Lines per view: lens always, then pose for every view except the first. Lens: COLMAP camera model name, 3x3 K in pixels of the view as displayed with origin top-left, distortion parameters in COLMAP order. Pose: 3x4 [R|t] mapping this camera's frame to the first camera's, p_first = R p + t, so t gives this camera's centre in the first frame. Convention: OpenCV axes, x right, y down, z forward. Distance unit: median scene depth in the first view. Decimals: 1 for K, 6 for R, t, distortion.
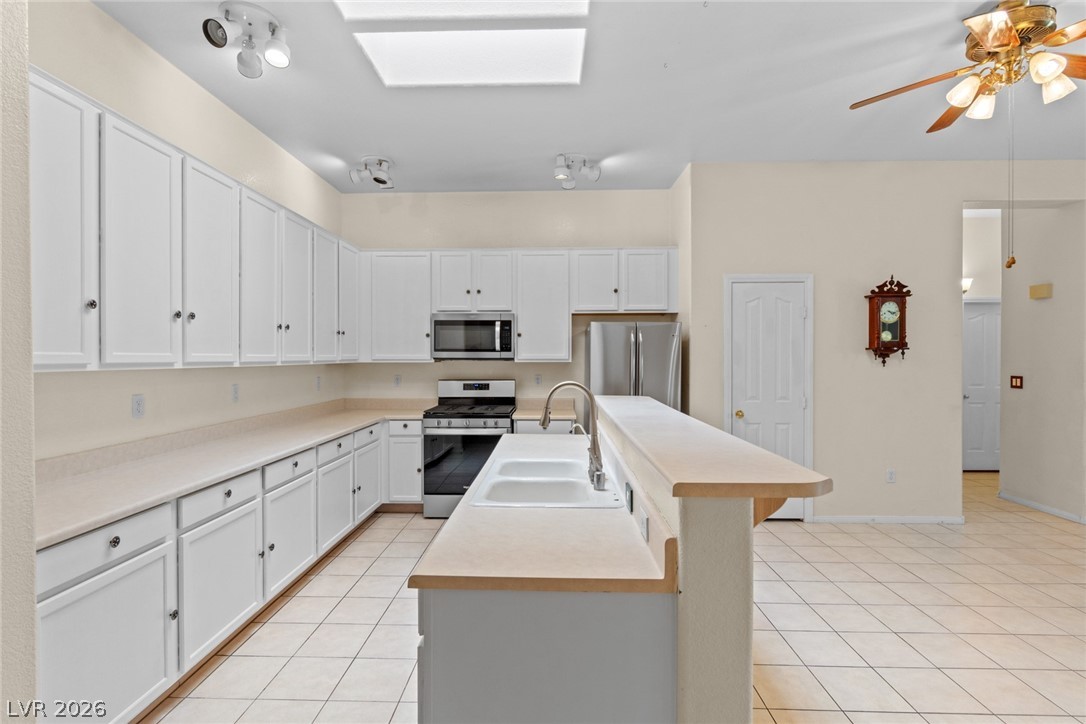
lens RADIAL K [[516.1, 0, 543.2], [0, 516.1, 359.7], [0, 0, 1]] dist [-0.000745, -0.000802]
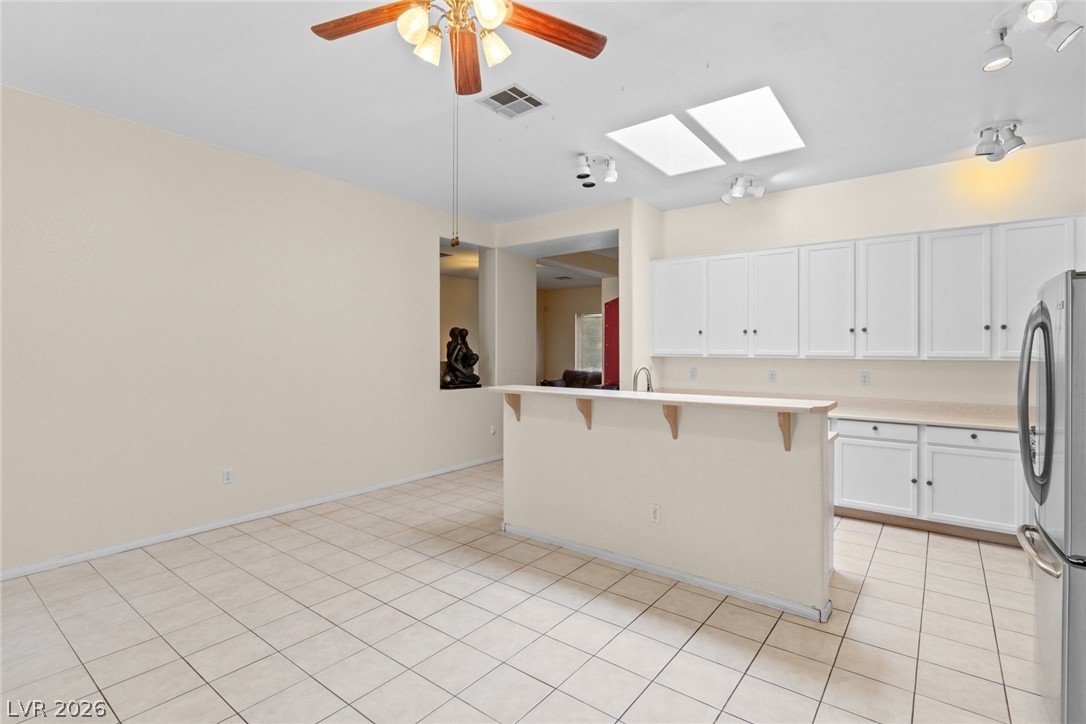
lens RADIAL K [[516.1, 0, 543.9], [0, 516.1, 354.4], [0, 0, 1]] dist [-0.000745, -0.000802]
pose [[-0.588720, 0.005530, -0.808318, 0.835459], [-0.008660, 0.999876, 0.013147, -0.008749], [0.808291, 0.014740, -0.588599, 0.899526]]
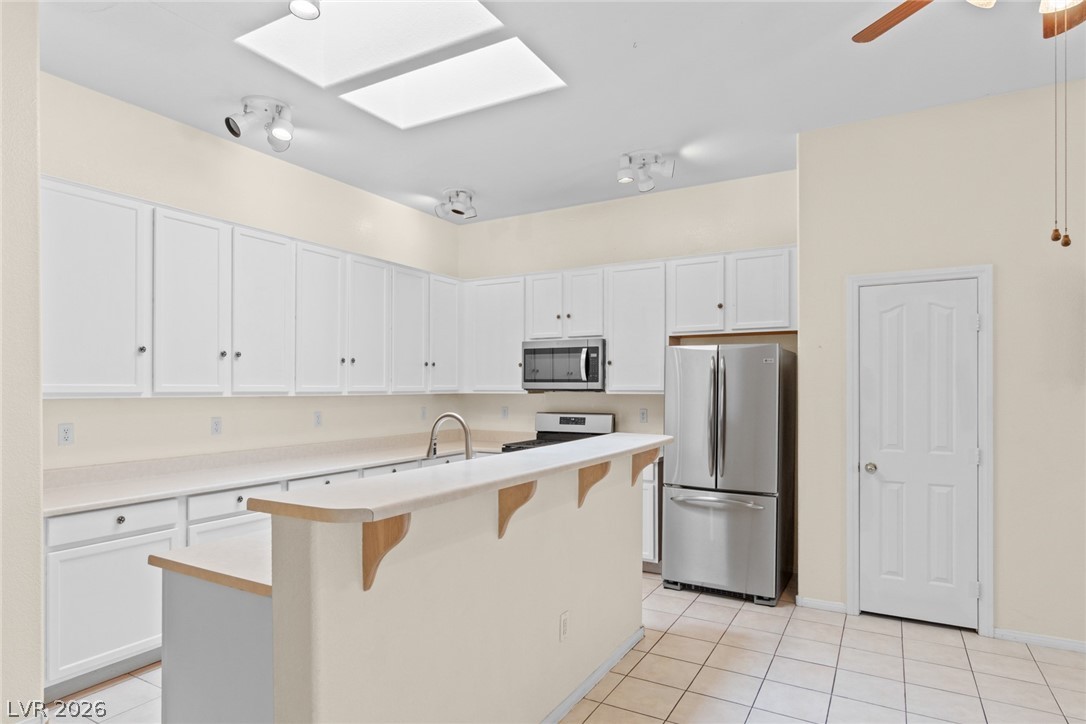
lens RADIAL K [[616.4, 0, 549.9], [0, 616.4, 387.7], [0, 0, 1]] dist [-0.002681, 0.002717]
pose [[0.882214, 0.001479, -0.470846, 0.402444], [-0.003822, 0.999985, -0.004019, -0.001149], [0.470832, 0.005345, 0.882206, 0.029300]]
